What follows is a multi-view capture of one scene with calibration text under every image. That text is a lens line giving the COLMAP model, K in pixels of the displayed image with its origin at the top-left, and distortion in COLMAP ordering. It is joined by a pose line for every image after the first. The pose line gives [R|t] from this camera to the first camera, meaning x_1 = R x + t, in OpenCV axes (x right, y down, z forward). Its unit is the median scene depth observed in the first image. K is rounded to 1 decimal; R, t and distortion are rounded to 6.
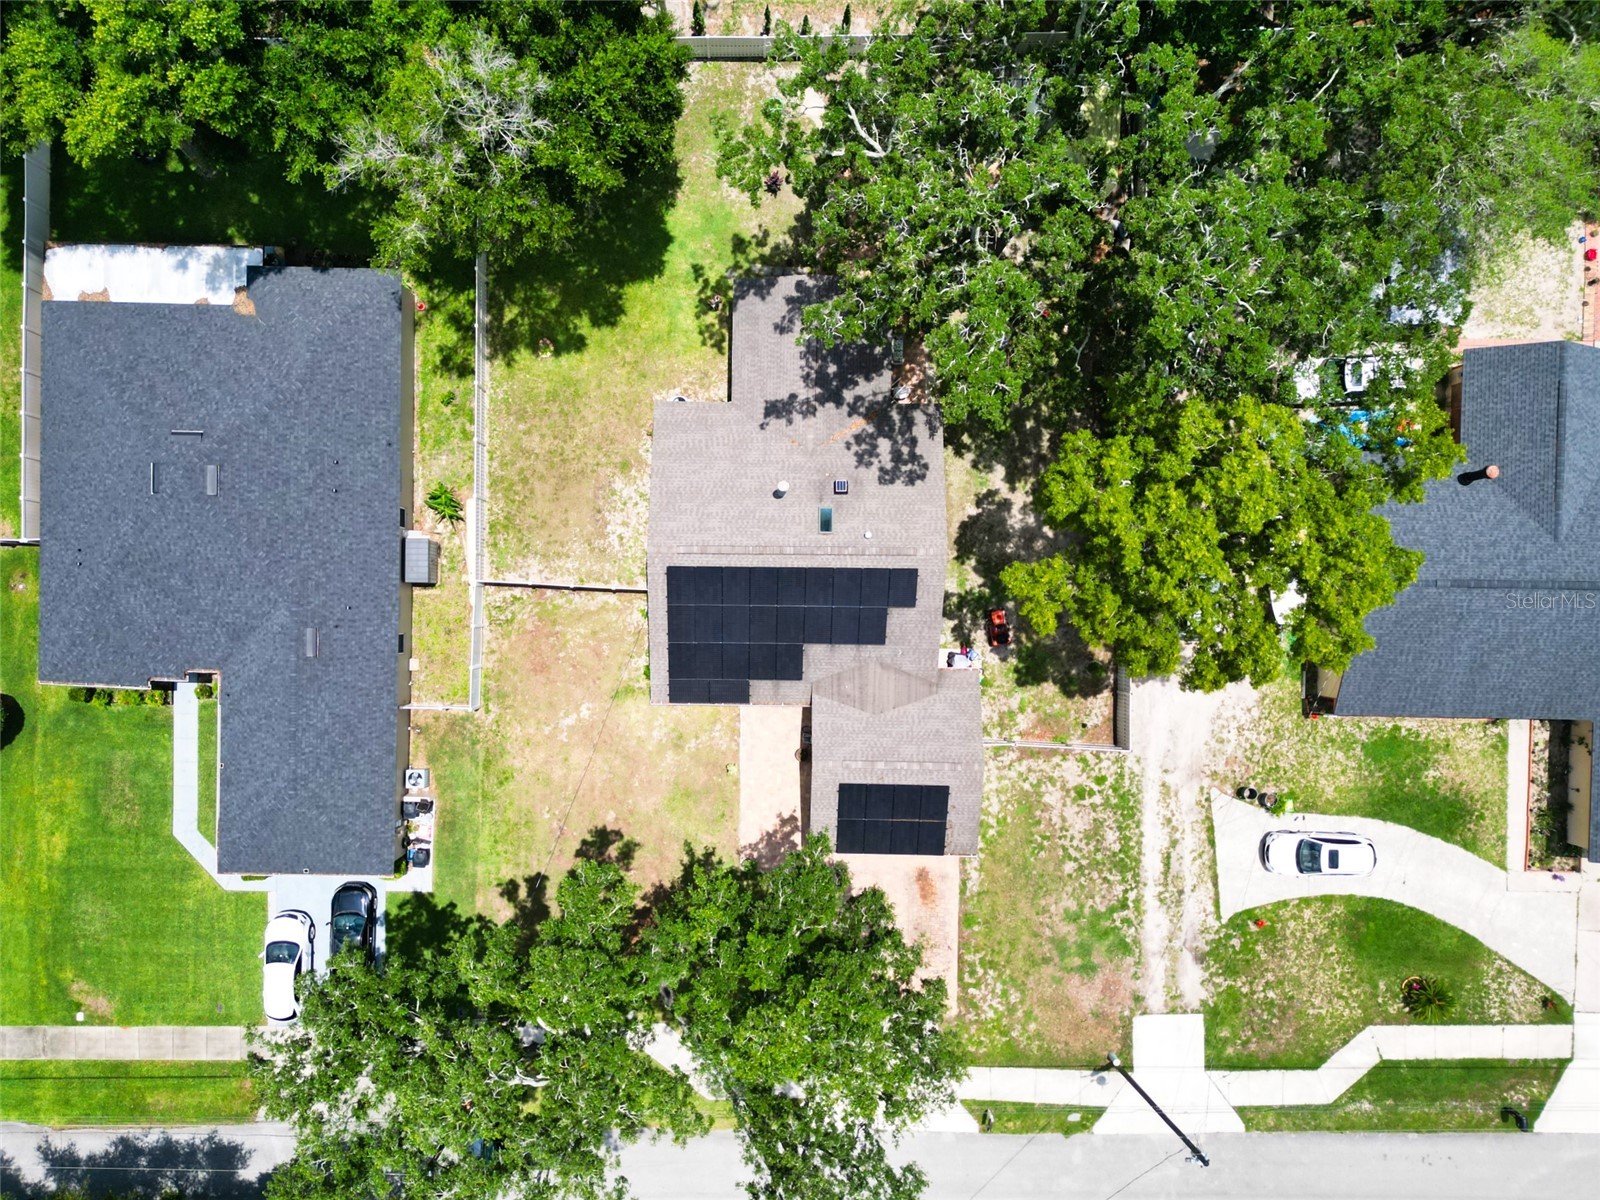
lens RADIAL K [[1200.1, 0, 745.2], [0, 1200.1, 598.5], [0, 0, 1]] dist [0.053598, -0.038533]
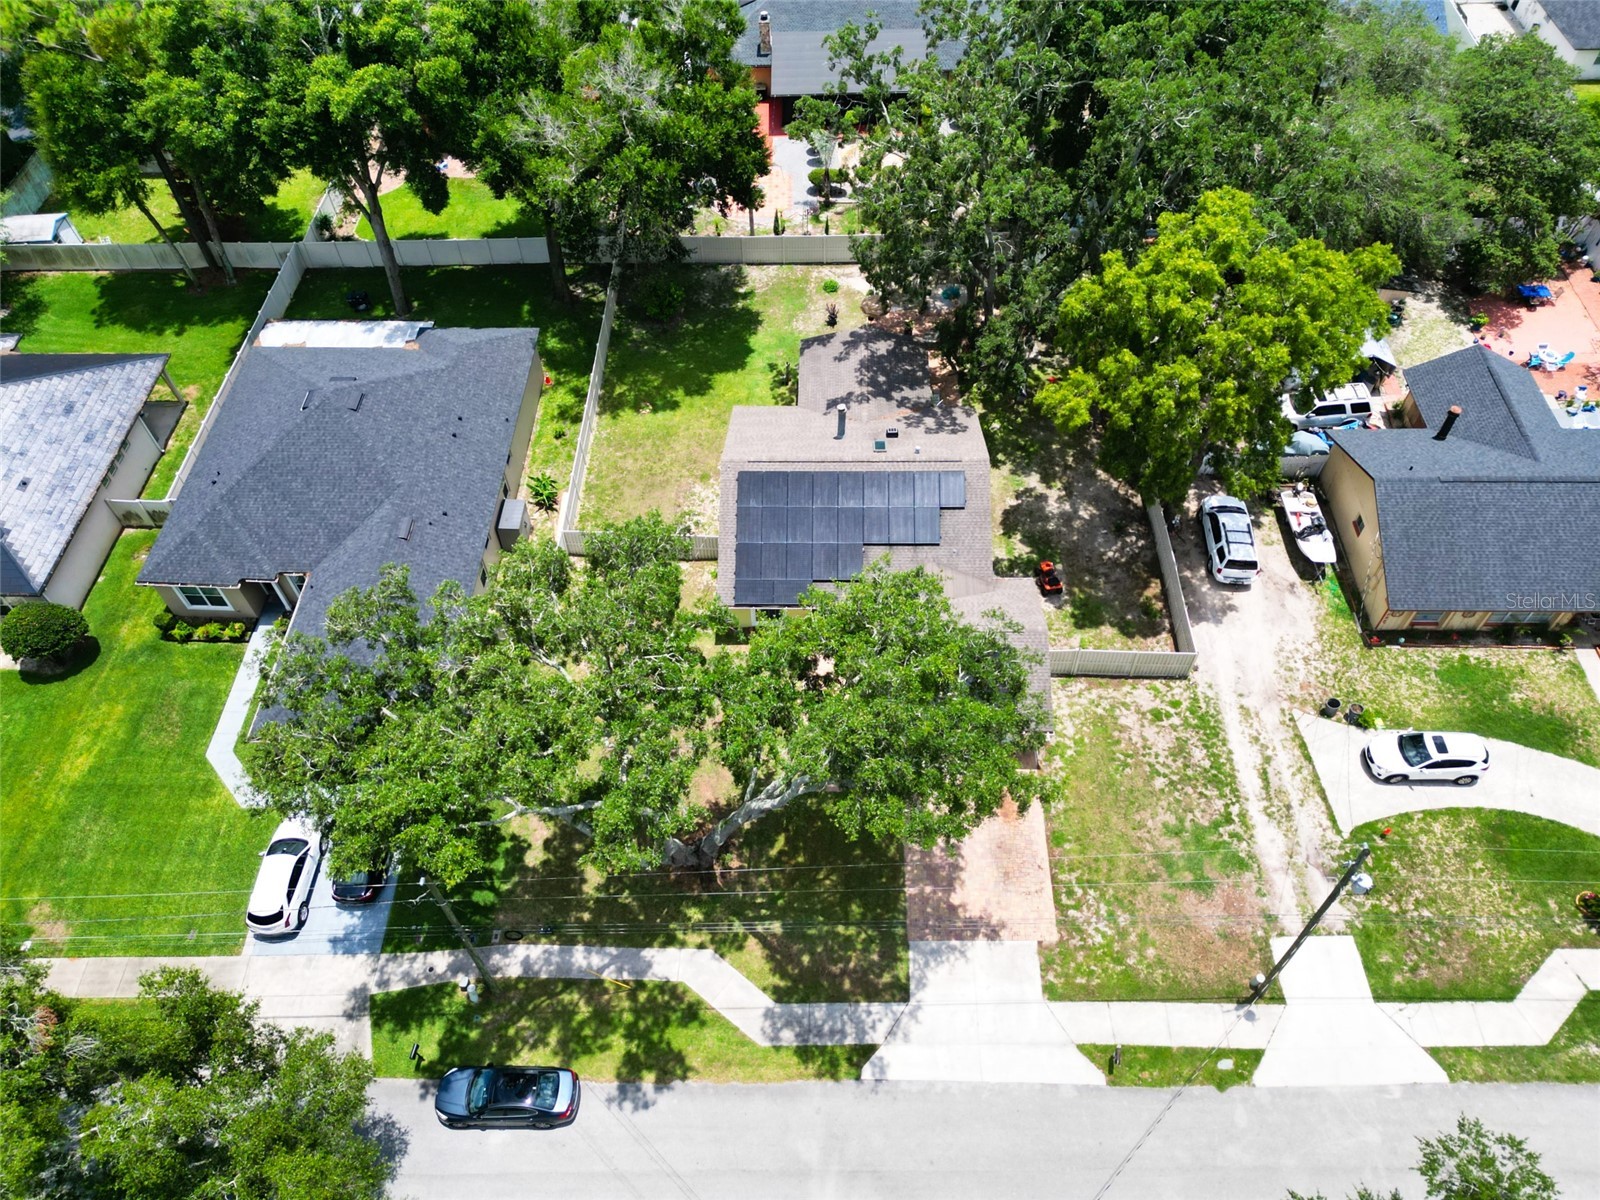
lens RADIAL K [[1120.7, 0, 800.0], [0, 1120.7, 600.0], [0, 0, 1]] dist [0.055943, -0.043268]
pose [[0.999896, 0.001191, -0.014363, 0.005930], [-0.009793, 0.787286, -0.616510, 0.647002], [0.010573, 0.616586, 0.787216, 0.232776]]
